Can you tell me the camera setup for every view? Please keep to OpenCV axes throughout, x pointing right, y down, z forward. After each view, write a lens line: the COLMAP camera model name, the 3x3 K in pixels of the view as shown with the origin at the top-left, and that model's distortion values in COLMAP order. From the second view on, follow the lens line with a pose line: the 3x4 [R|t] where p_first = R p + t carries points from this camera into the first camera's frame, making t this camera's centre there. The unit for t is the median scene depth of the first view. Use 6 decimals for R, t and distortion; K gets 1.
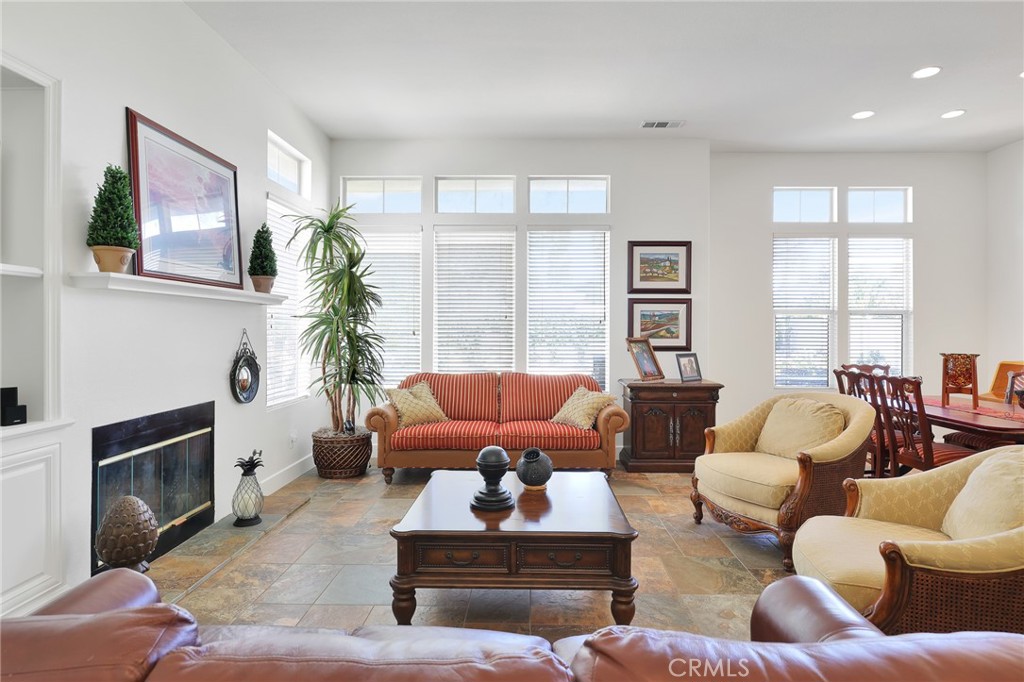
lens RADIAL K [[547.5, 0, 524.3], [0, 547.5, 328.0], [0, 0, 1]] dist [-0.000942, 0.000001]
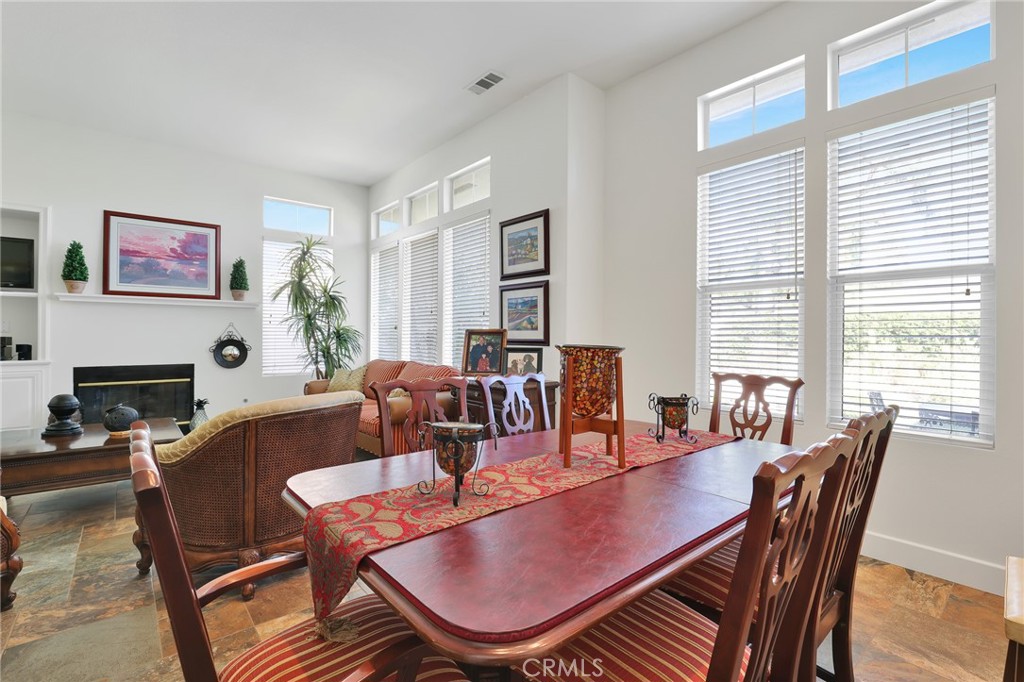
lens RADIAL K [[467.5, 0, 509.0], [0, 467.5, 331.7], [0, 0, 1]] dist [-0.000994, 0.000535]
pose [[0.658021, -0.005246, -0.752981, 0.783631], [-0.001187, 0.999967, -0.008004, 0.027363], [0.752999, 0.006161, 0.657993, 0.506657]]
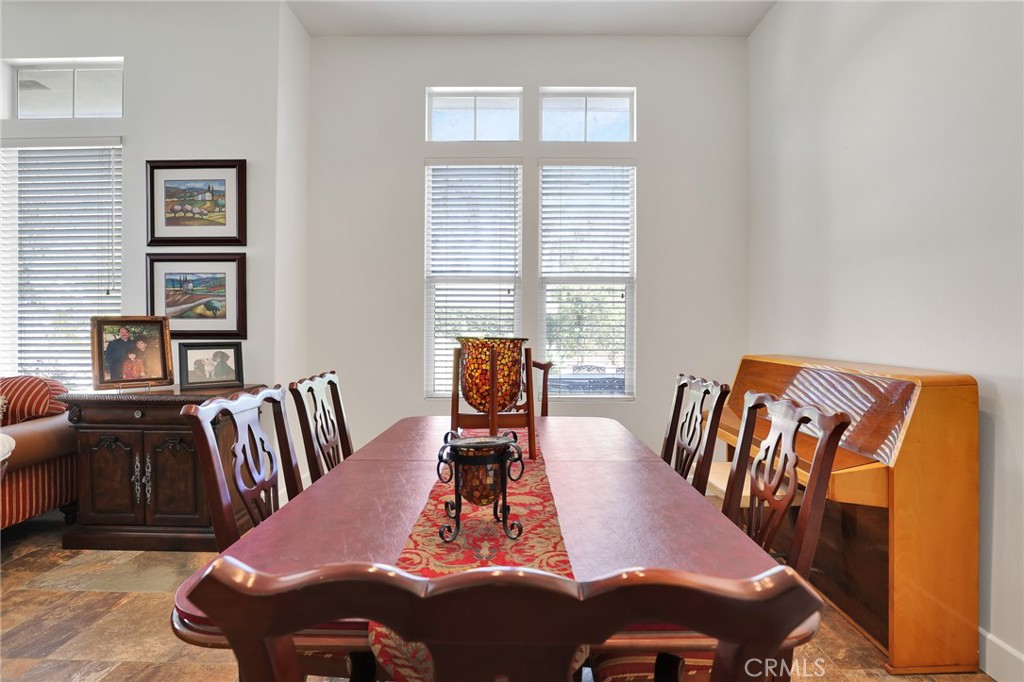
lens RADIAL K [[495.3, 0, 511.7], [0, 495.3, 328.8], [0, 0, 1]] dist [-0.020795, 0.000177]
pose [[0.999990, 0.000383, 0.004349, 0.601456], [-0.000410, 0.999981, 0.006137, 0.027299], [-0.004346, -0.006139, 0.999972, 0.448187]]
